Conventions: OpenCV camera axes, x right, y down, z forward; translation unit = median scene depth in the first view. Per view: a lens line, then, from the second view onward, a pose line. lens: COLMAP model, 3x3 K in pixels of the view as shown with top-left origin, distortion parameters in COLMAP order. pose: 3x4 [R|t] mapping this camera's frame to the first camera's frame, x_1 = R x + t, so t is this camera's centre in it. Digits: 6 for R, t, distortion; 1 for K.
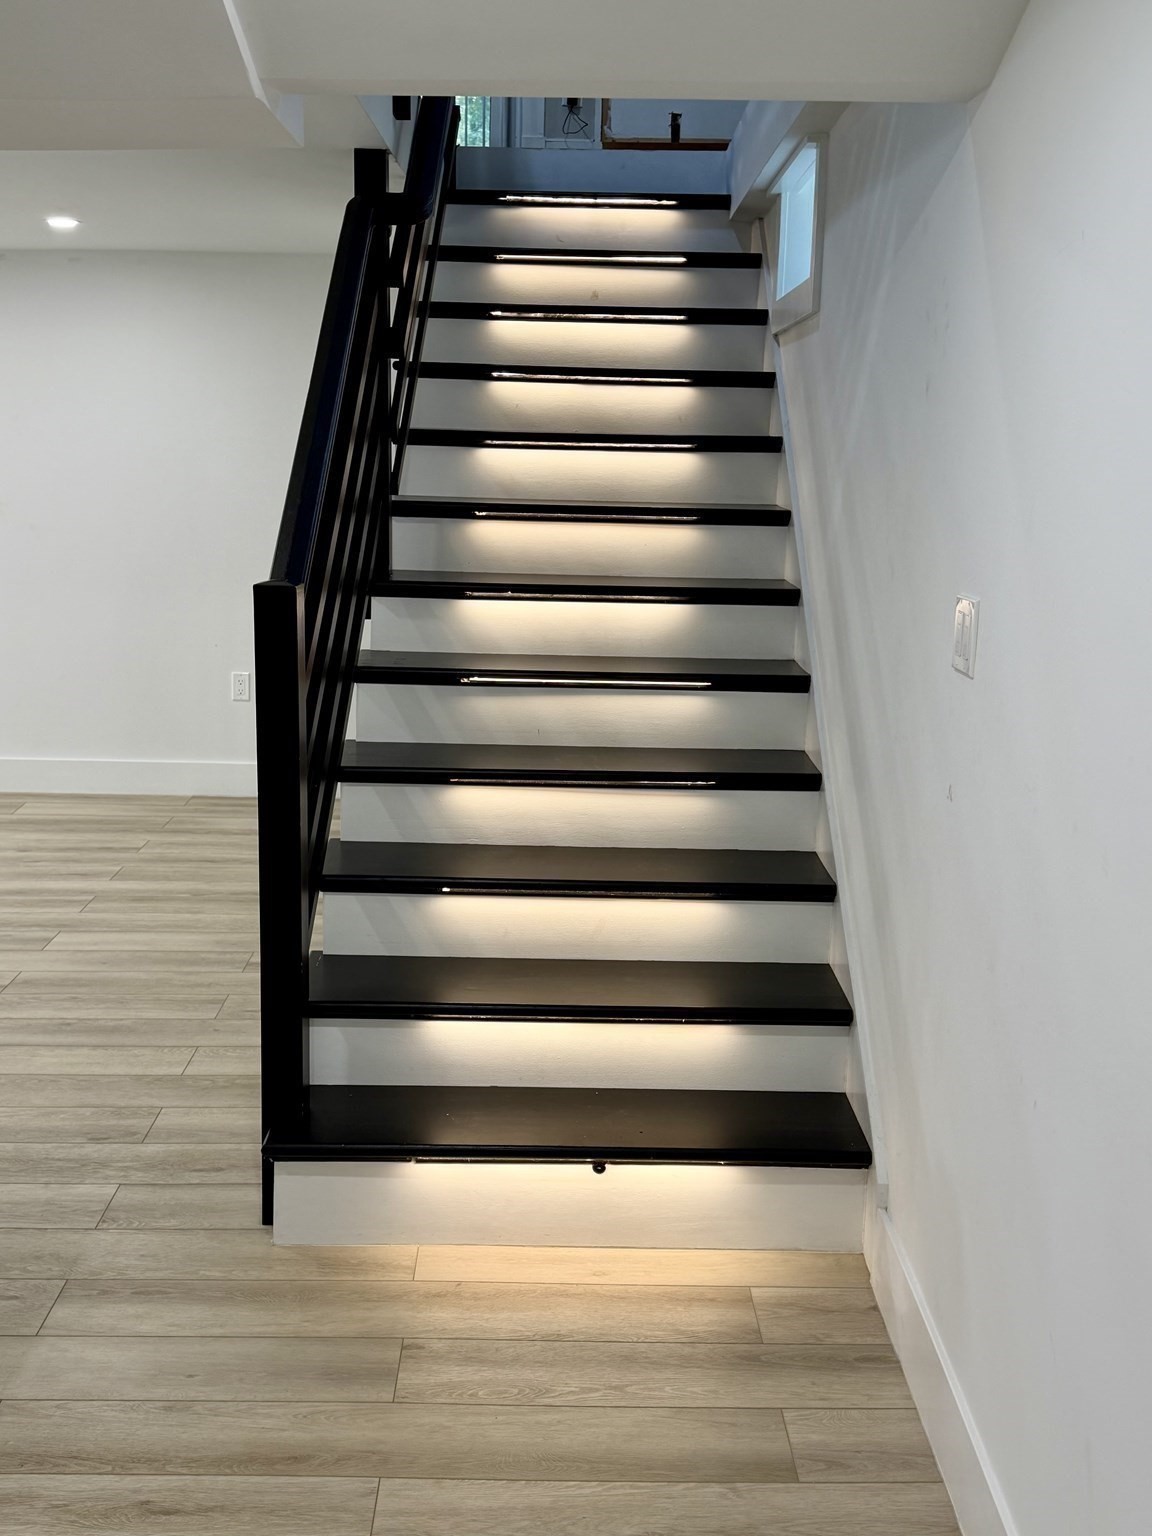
lens RADIAL K [[1595.5, 0, 575.1], [0, 1595.5, 768.0], [0, 0, 1]] dist [-0.006056, 0.000000]
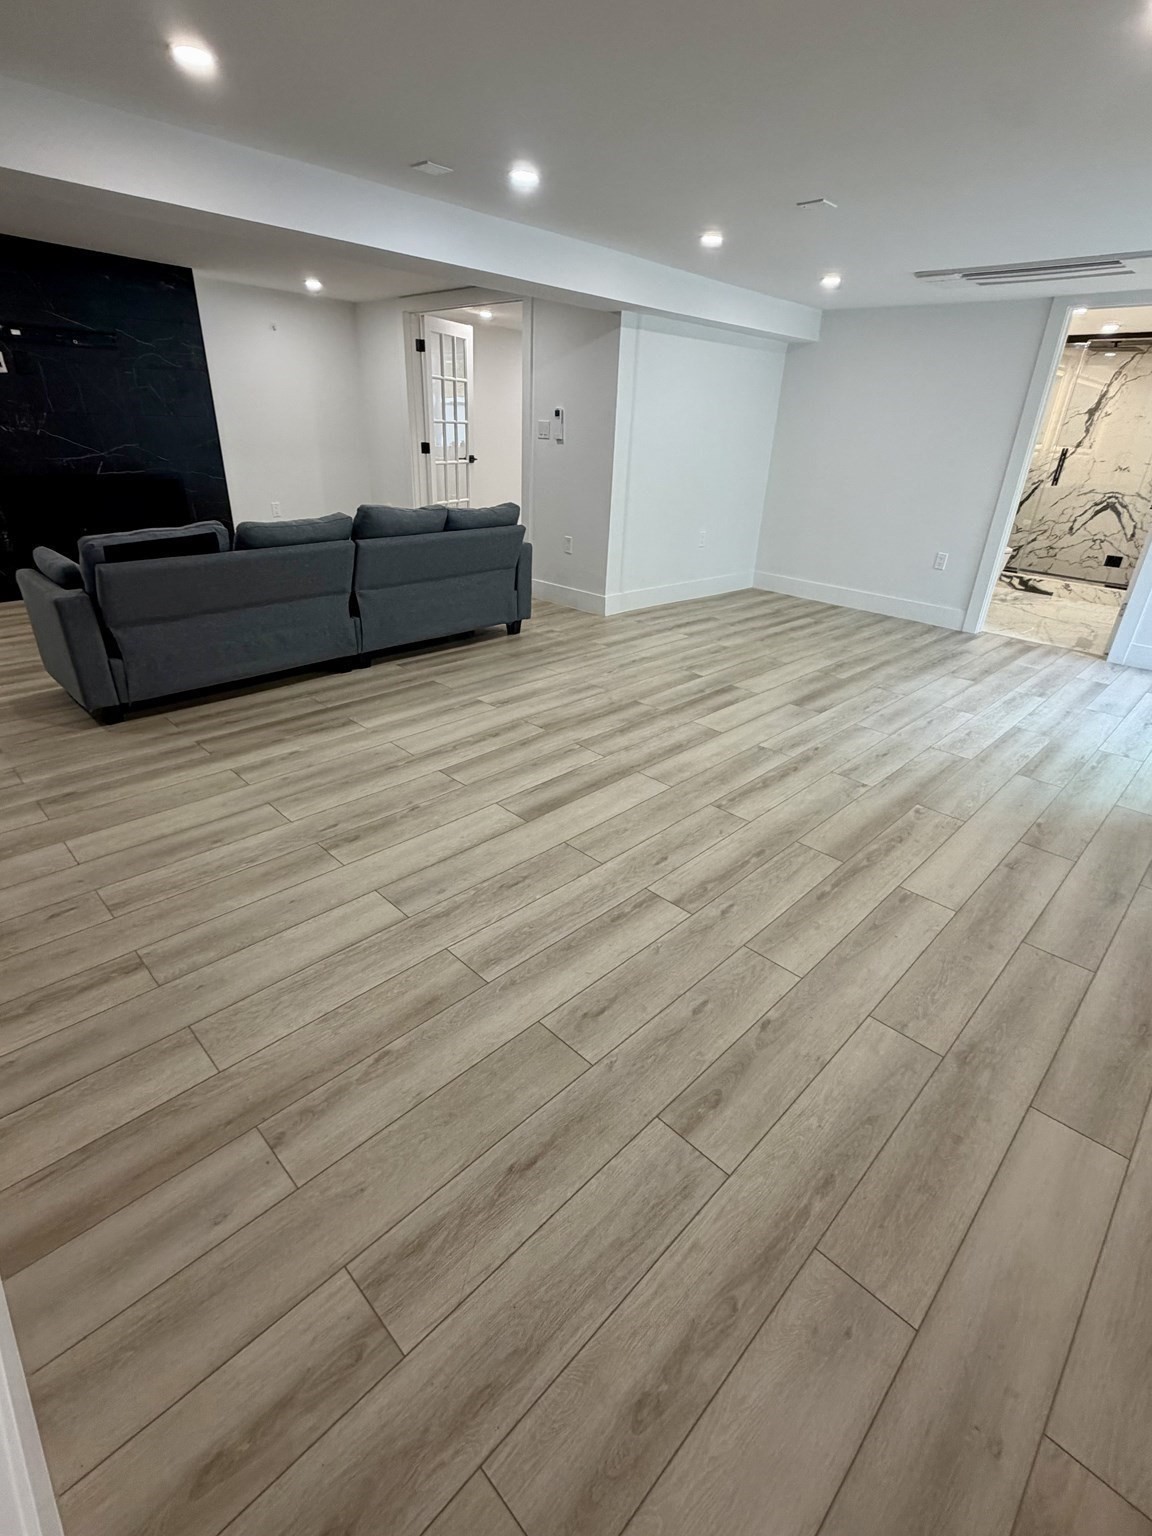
lens RADIAL K [[727.3, 0, 571.1], [0, 727.3, 773.2], [0, 0, 1]] dist [0.001182, -0.001280]
pose [[-0.717902, 0.265056, -0.643709, -0.181395], [-0.194950, 0.811133, 0.551415, -0.308696], [0.668289, 0.521353, -0.530641, 1.692649]]
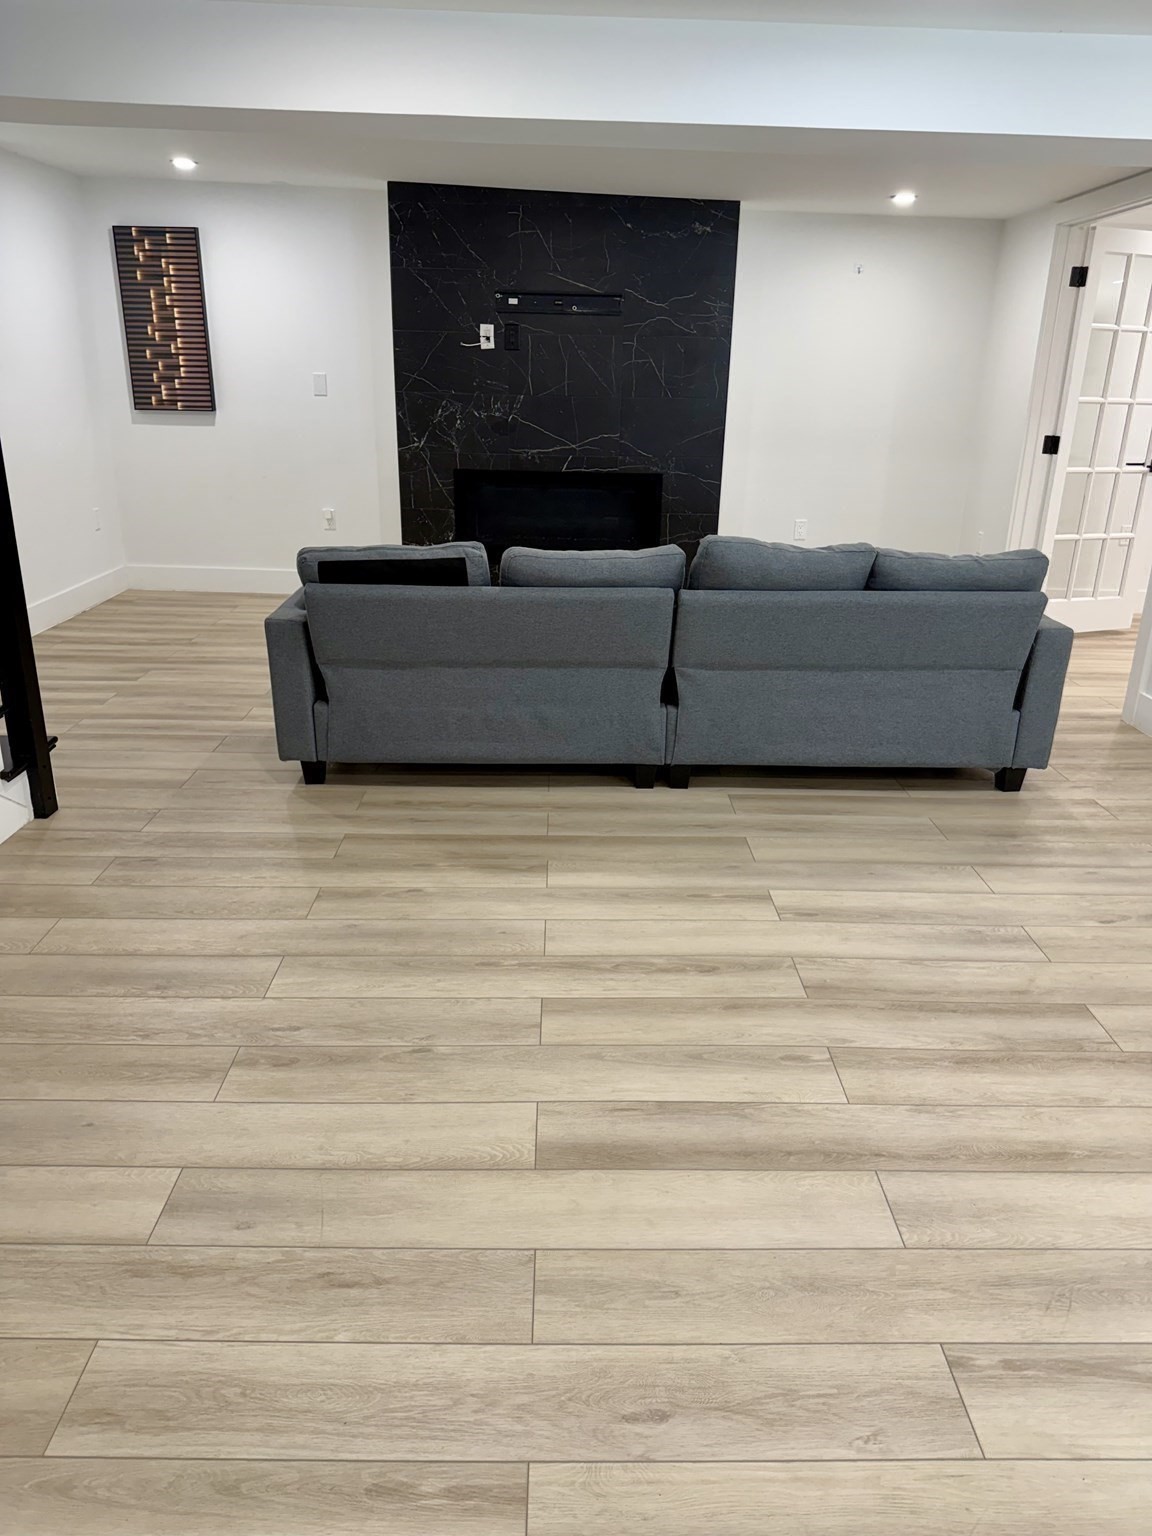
lens RADIAL K [[1071.8, 0, 564.3], [0, 1071.8, 768.8], [0, 0, 1]] dist [0.048253, -0.044701]
pose [[-0.999253, -0.038619, -0.001536, -0.618680], [-0.033395, 0.842721, 0.537313, -0.318393], [-0.019456, 0.536963, -0.843381, 1.649632]]
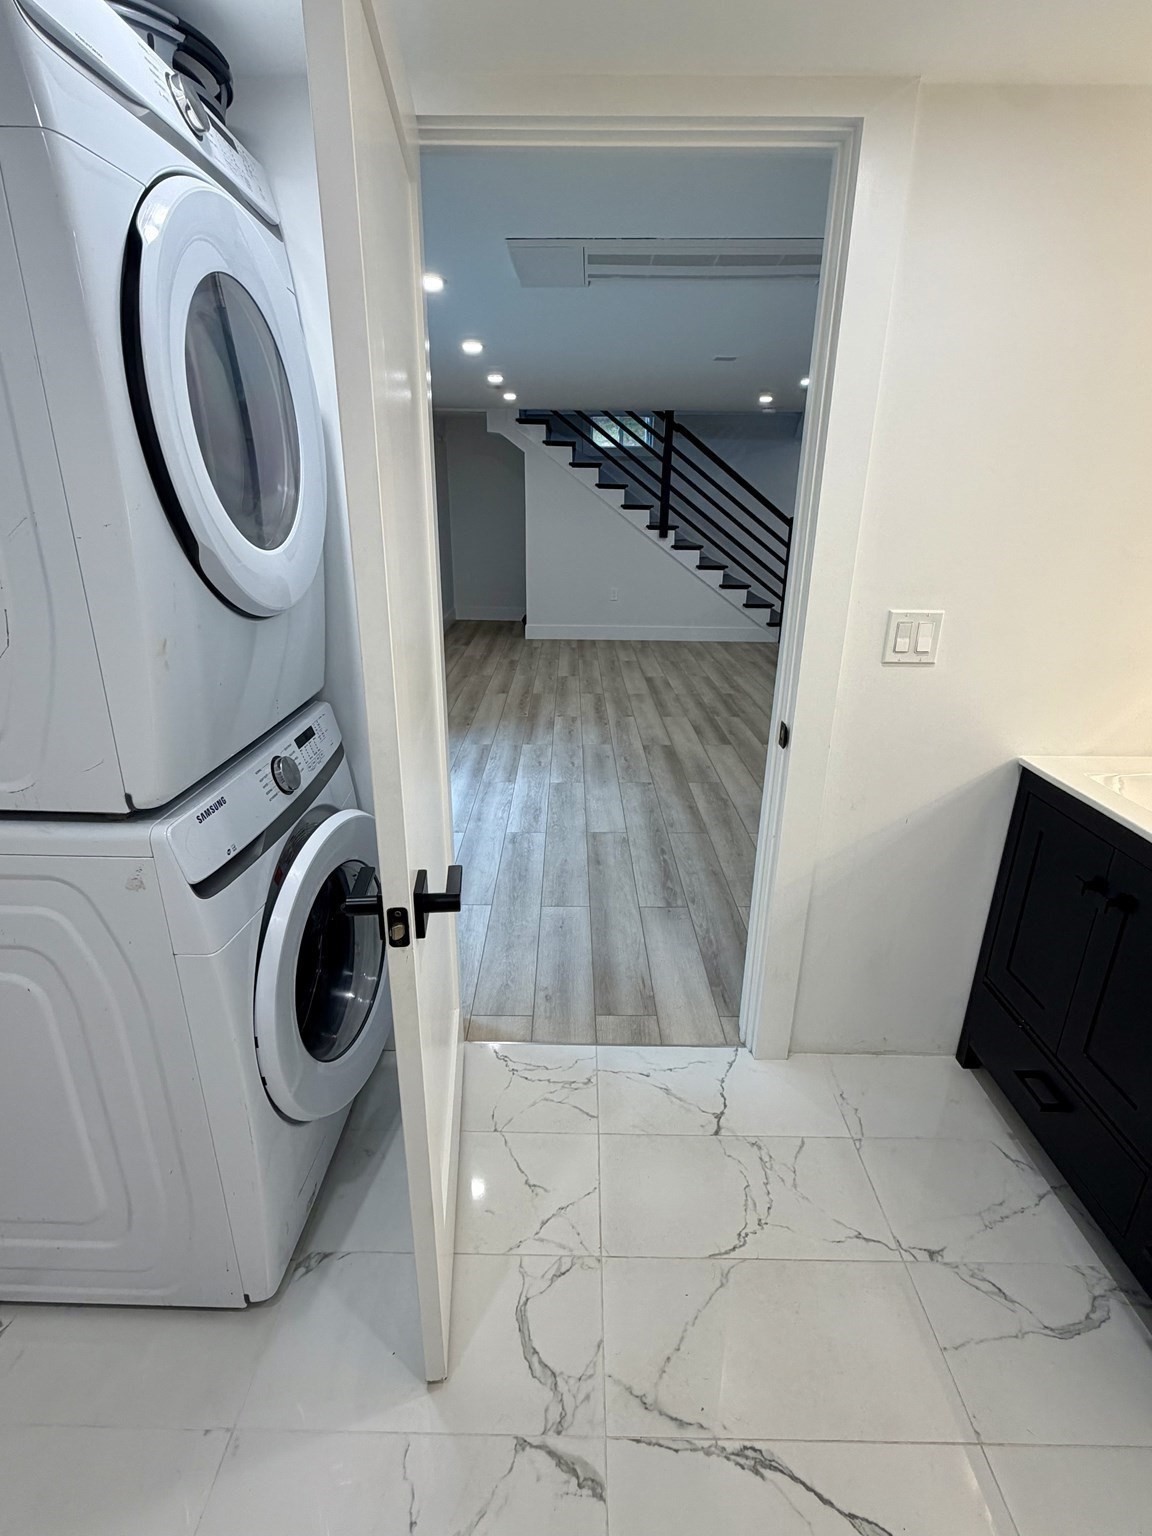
lens RADIAL K [[727.3, 0, 572.7], [0, 727.3, 778.1], [0, 0, 1]] dist [0.001182, -0.001280]
pose [[0.020739, -0.376387, 0.926230, -2.315455], [0.204974, 0.908351, 0.364532, -0.299064], [-0.978548, 0.182293, 0.095987, 1.339939]]
